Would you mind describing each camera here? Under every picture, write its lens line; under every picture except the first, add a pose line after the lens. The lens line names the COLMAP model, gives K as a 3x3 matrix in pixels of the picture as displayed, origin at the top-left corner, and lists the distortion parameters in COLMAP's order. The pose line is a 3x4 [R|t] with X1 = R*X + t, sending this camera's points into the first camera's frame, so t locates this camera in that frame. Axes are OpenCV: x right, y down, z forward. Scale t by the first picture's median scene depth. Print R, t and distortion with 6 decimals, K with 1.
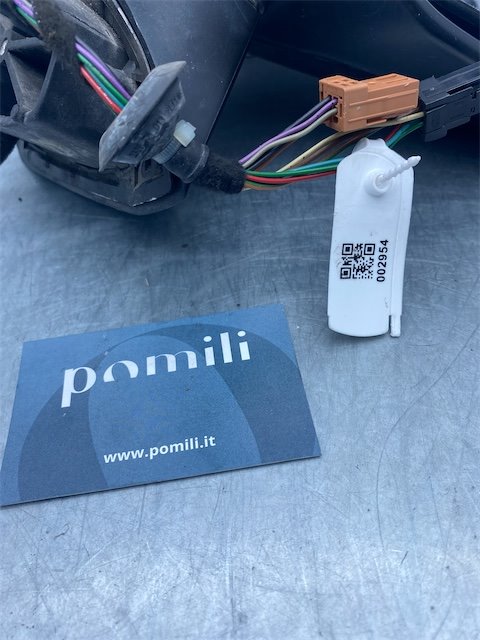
lens RADIAL K [[516.6, 0, 231.8], [0, 516.6, 323.0], [0, 0, 1]] dist [-0.011929, 0.003593]
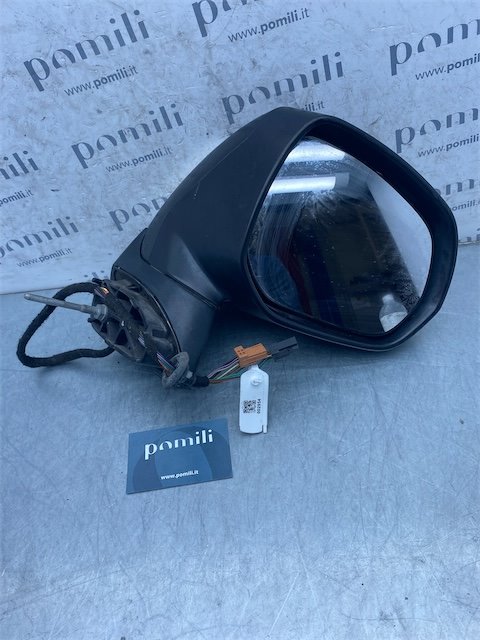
lens RADIAL K [[512.6, 0, 240.0], [0, 512.6, 320.0], [0, 0, 1]] dist [-0.023040, 0.005946]
pose [[0.999464, -0.010071, -0.031156, 0.278631], [0.009034, 0.999406, -0.033246, -0.491678], [0.031473, 0.032947, 0.998961, -1.770078]]
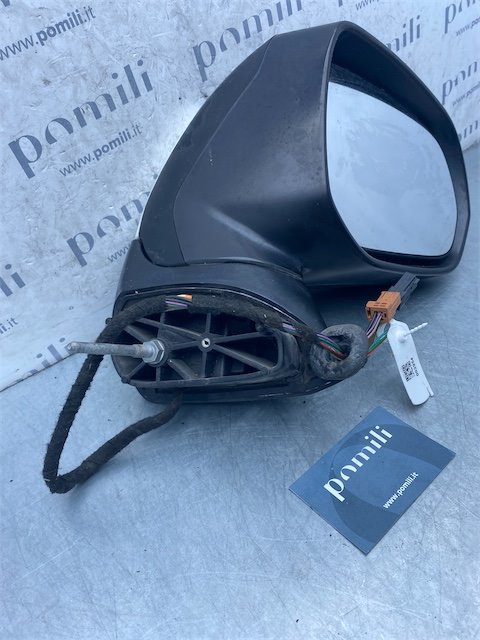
lens RADIAL K [[516.6, 0, 231.8], [0, 516.6, 323.0], [0, 0, 1]] dist [-0.011929, 0.003593]
pose [[0.827812, -0.358010, 0.431921, -1.217716], [0.443545, 0.889080, -0.113153, -0.378641], [-0.343503, 0.285246, 0.894785, -0.732821]]
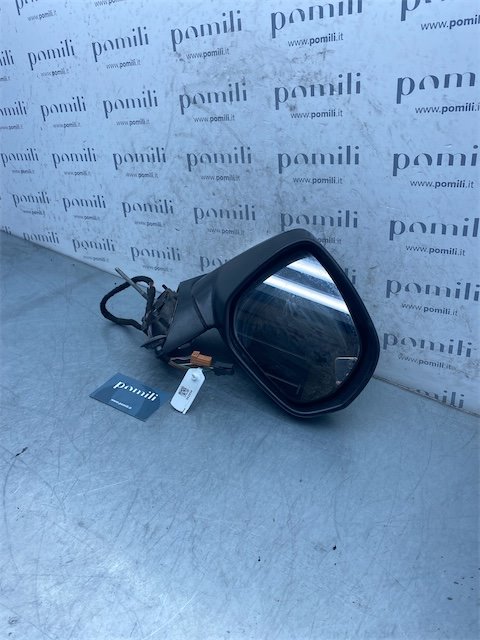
lens RADIAL K [[516.6, 0, 231.8], [0, 516.6, 323.0], [0, 0, 1]] dist [-0.011929, 0.003593]
pose [[0.795763, 0.411534, -0.444299, 2.124875], [-0.516666, 0.844066, -0.143558, -0.187619], [0.315938, 0.343792, 0.884302, -2.666265]]
